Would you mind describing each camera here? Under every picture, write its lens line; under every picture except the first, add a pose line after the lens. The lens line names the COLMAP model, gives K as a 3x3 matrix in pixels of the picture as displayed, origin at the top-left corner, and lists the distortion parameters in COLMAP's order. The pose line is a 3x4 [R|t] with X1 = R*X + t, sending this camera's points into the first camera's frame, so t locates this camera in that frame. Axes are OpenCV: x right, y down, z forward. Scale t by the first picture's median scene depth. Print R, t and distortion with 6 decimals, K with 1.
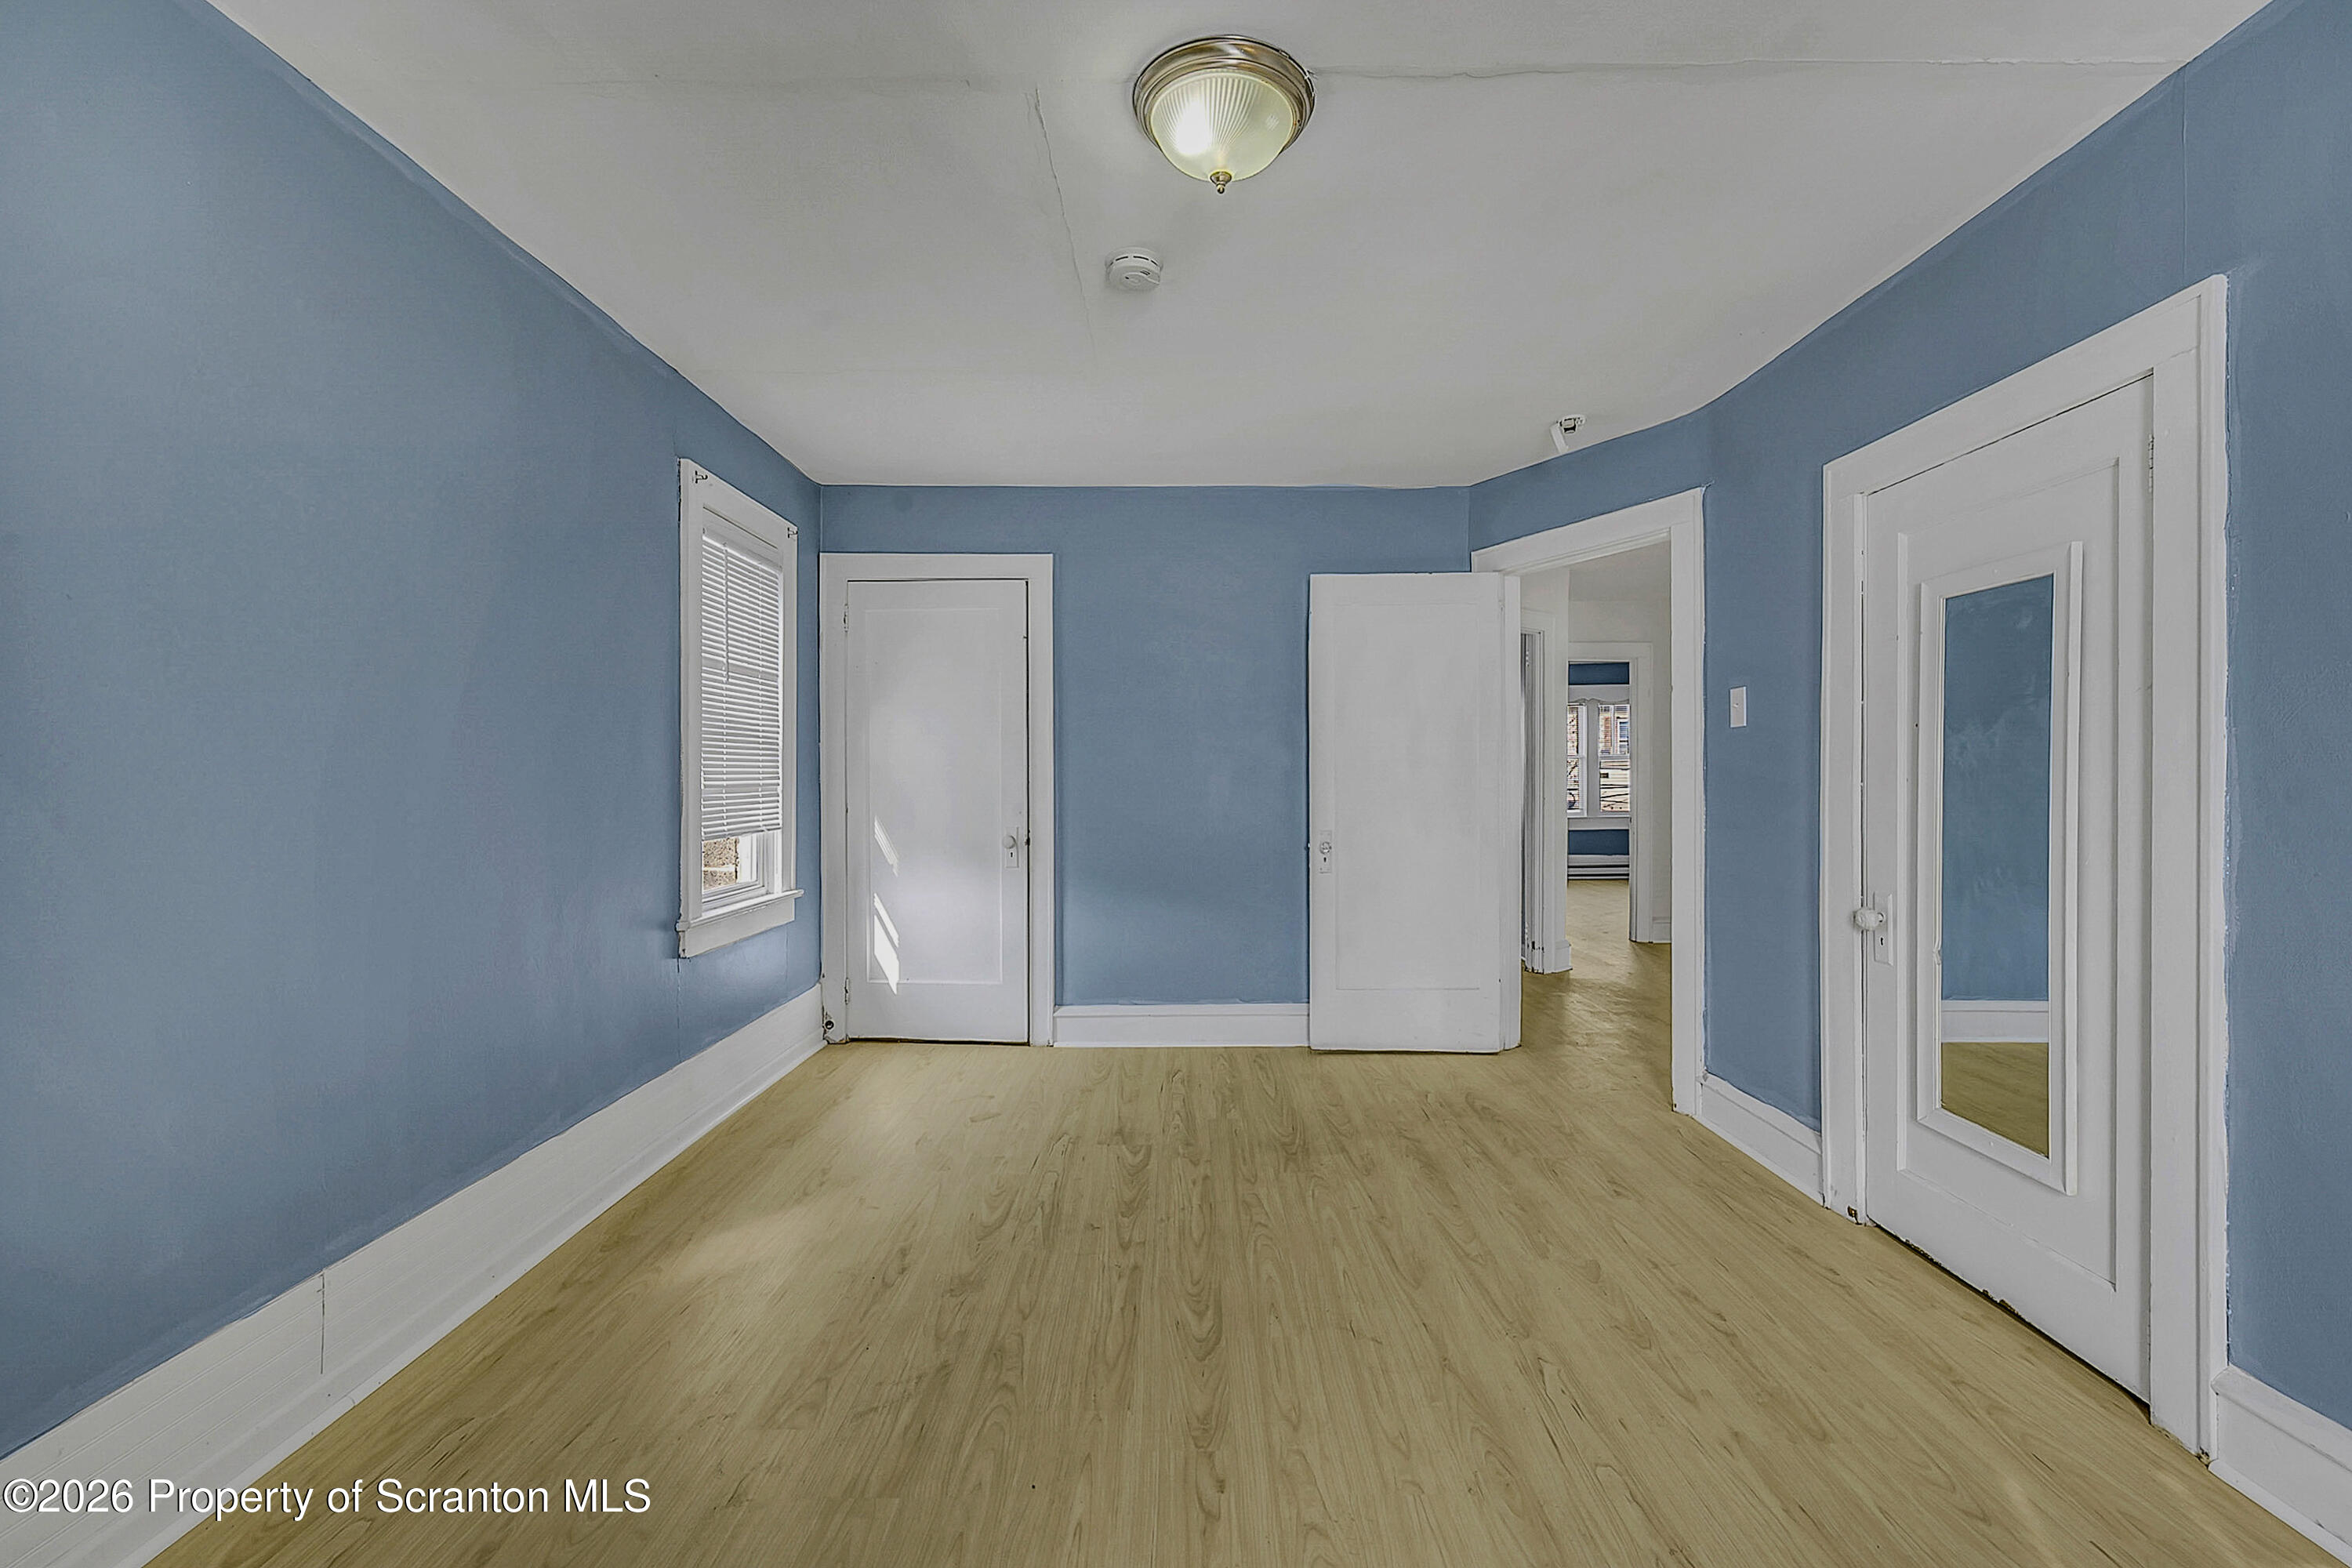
lens RADIAL K [[961.0, 0, 1176.0], [0, 961.0, 784.0], [0, 0, 1]] dist [0.000679, 0.000065]
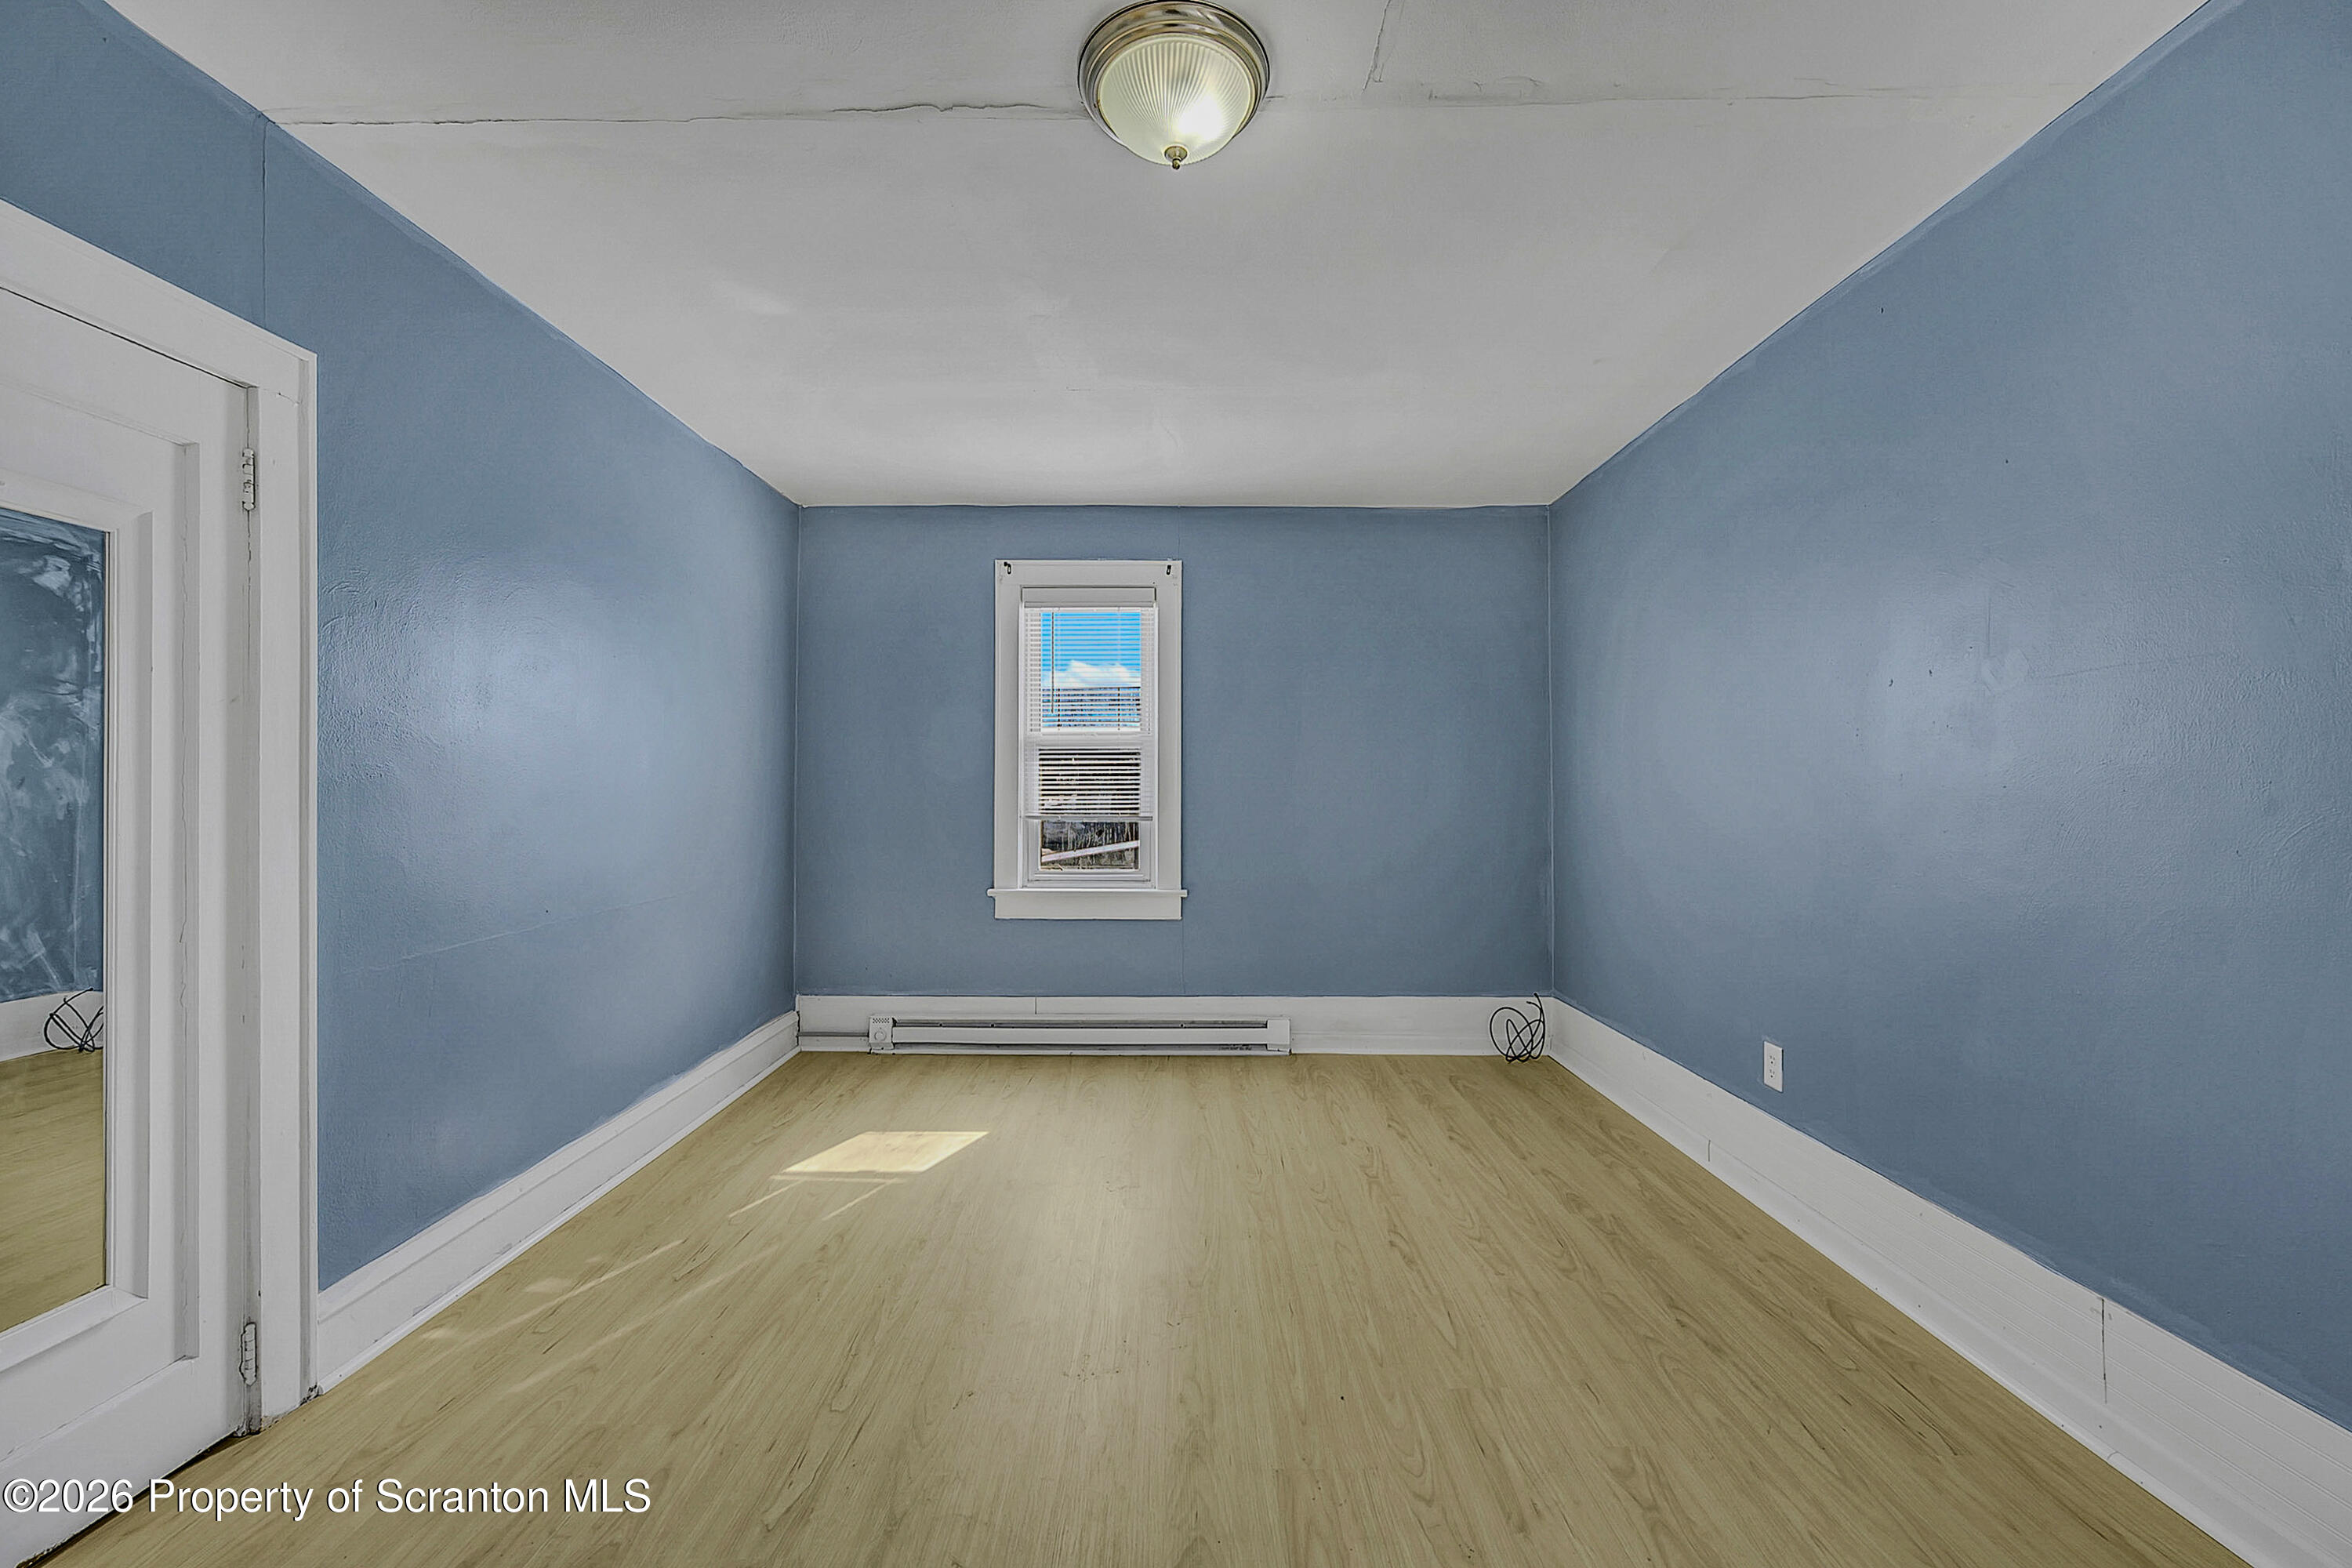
lens RADIAL K [[961.0, 0, 1176.0], [0, 961.0, 784.0], [0, 0, 1]] dist [0.000679, 0.000065]
pose [[-0.999996, 0.002258, -0.001776, 0.051213], [0.002256, 0.999997, 0.000945, -0.015008], [0.001778, 0.000941, -0.999998, 2.038903]]
